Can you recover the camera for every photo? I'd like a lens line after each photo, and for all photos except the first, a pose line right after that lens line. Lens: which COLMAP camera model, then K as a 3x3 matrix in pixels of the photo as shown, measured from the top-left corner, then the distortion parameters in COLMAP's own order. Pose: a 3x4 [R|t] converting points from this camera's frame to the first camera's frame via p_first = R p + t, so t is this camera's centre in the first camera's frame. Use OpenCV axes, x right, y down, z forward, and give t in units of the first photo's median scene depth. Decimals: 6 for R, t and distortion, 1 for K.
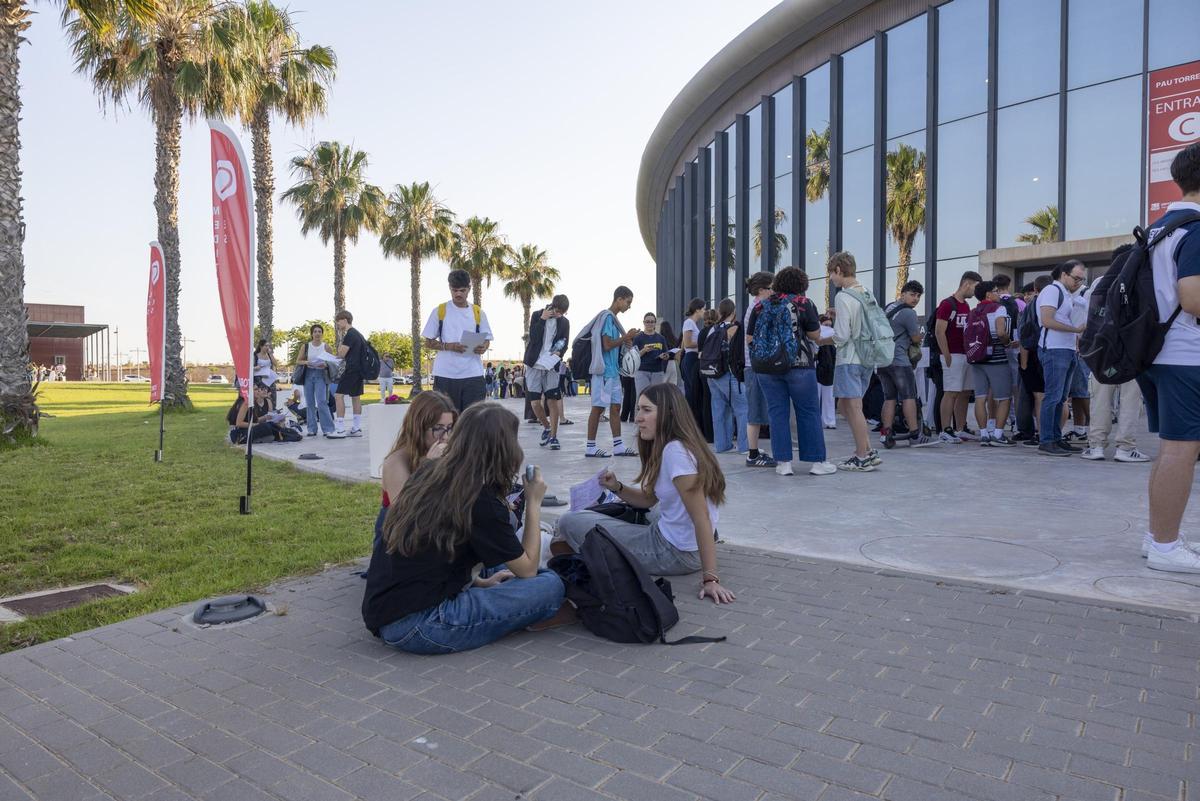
lens RADIAL K [[804.5, 0, 595.6], [0, 804.5, 391.1], [0, 0, 1]] dist [0.001653, 0.005956]
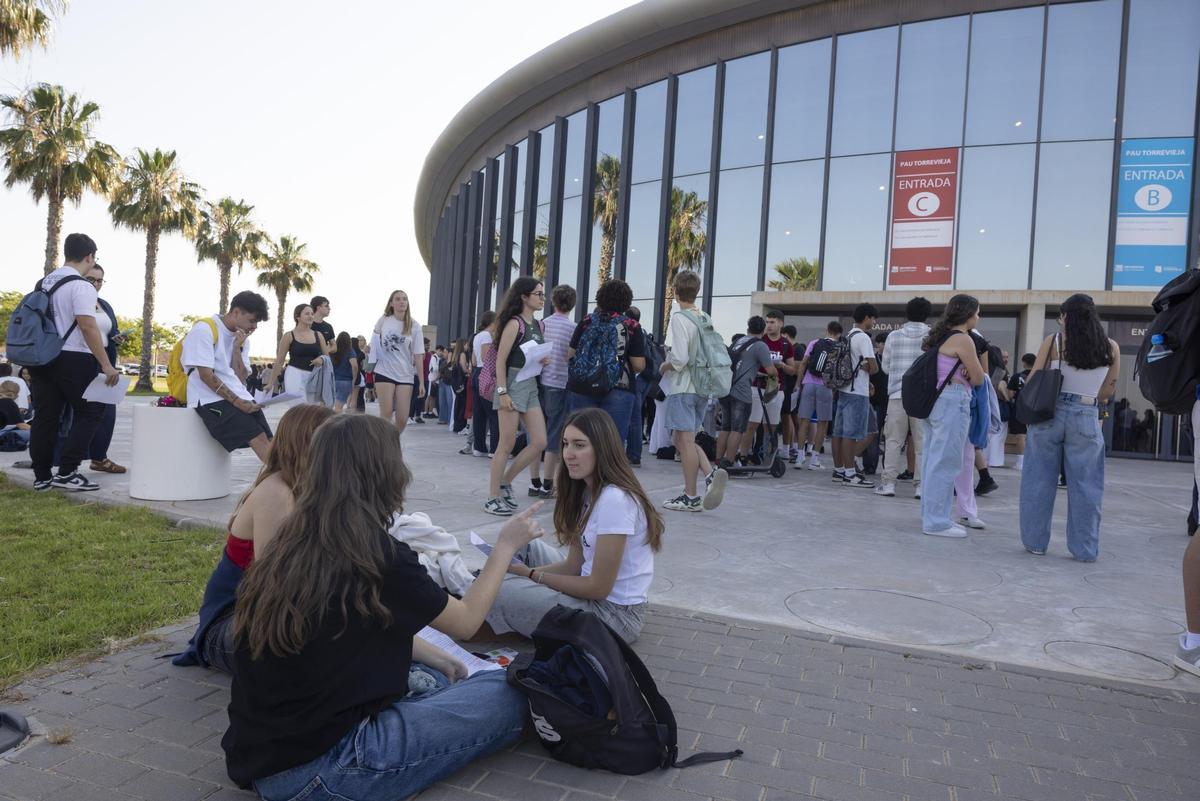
lens RADIAL K [[793.5, 0, 600.0], [0, 793.5, 400.5], [0, 0, 1]] dist [0.001295, 0.003008]
pose [[0.950196, 0.061879, 0.305449, -0.026398], [-0.061070, 0.998059, -0.012213, -0.002038], [-0.305612, -0.007049, 0.952130, 0.036203]]
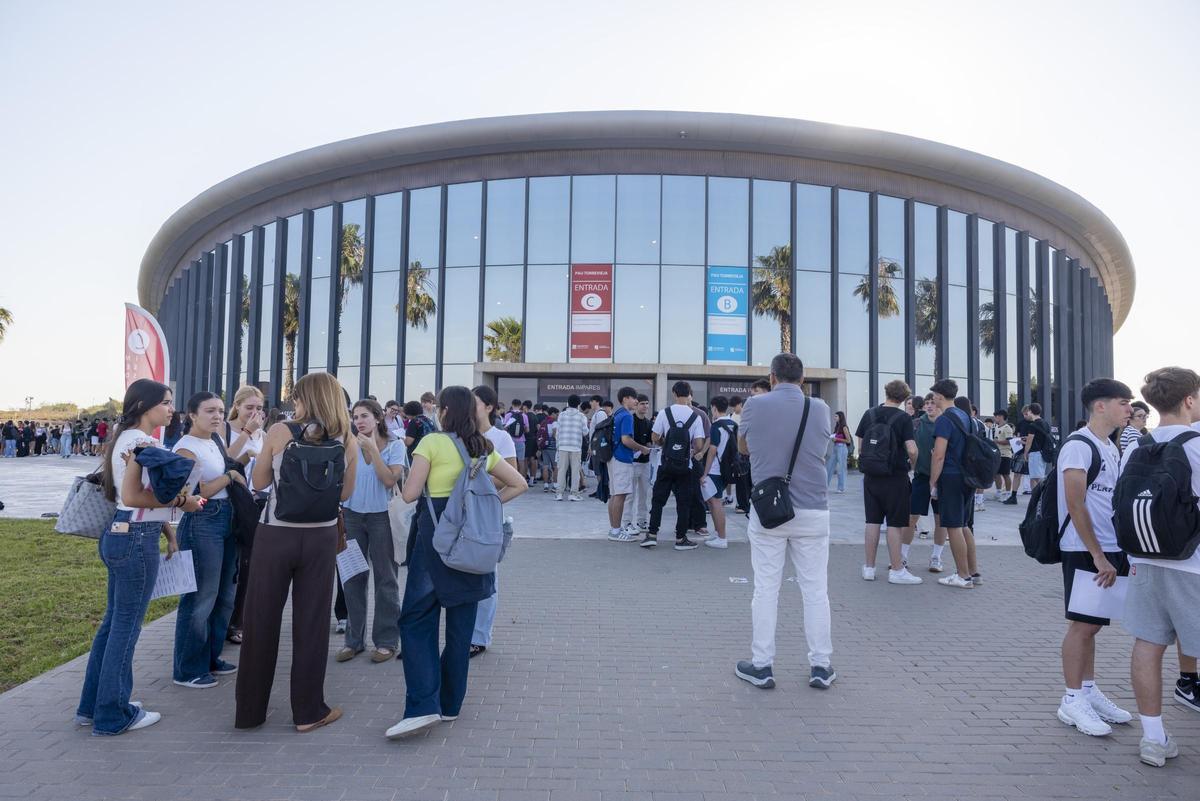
lens RADIAL K [[793.5, 0, 600.0], [0, 793.5, 400.5], [0, 0, 1]] dist [0.001295, 0.003008]
pose [[0.789419, 0.052014, 0.611648, -0.164312], [-0.015284, 0.997760, -0.065123, -0.012616], [-0.613665, 0.042061, 0.788445, -0.199402]]
